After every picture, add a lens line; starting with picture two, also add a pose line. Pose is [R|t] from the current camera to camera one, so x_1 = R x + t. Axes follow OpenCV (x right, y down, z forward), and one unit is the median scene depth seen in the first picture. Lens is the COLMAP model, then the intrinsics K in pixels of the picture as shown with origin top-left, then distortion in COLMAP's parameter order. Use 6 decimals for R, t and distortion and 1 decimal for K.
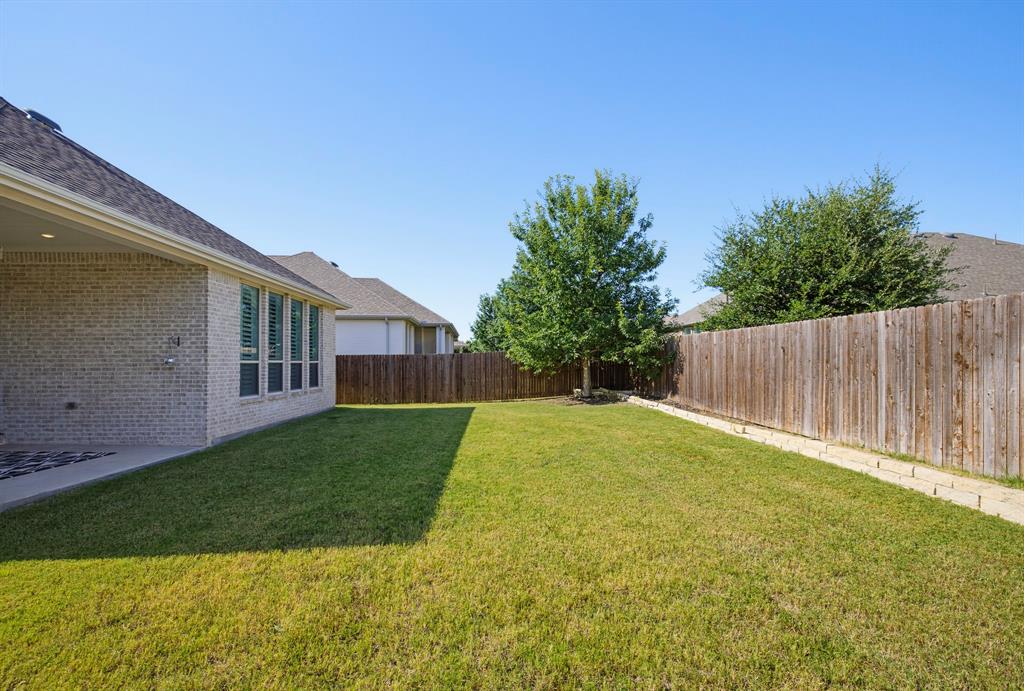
lens RADIAL K [[444.4, 0, 509.5], [0, 444.4, 362.7], [0, 0, 1]] dist [-0.001270, -0.000336]
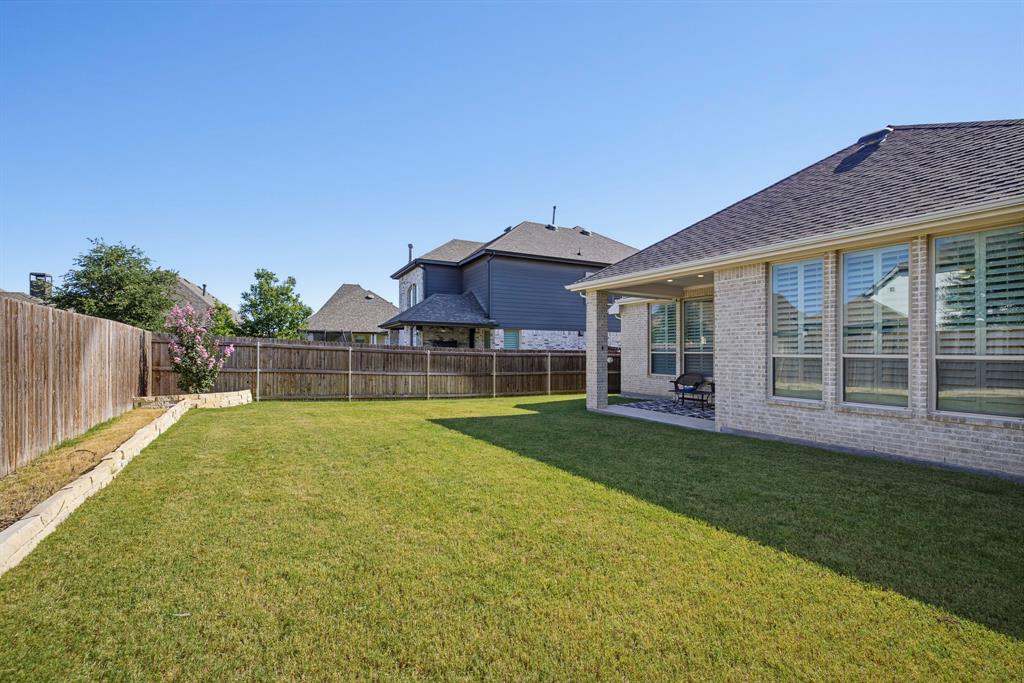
lens RADIAL K [[429.5, 0, 509.0], [0, 429.5, 347.2], [0, 0, 1]] dist [0.002201, -0.000193]
pose [[-0.863249, -0.003927, -0.504762, 0.320342], [0.000152, 0.999968, -0.008039, -0.014506], [0.504778, -0.007016, -0.863221, 1.686723]]
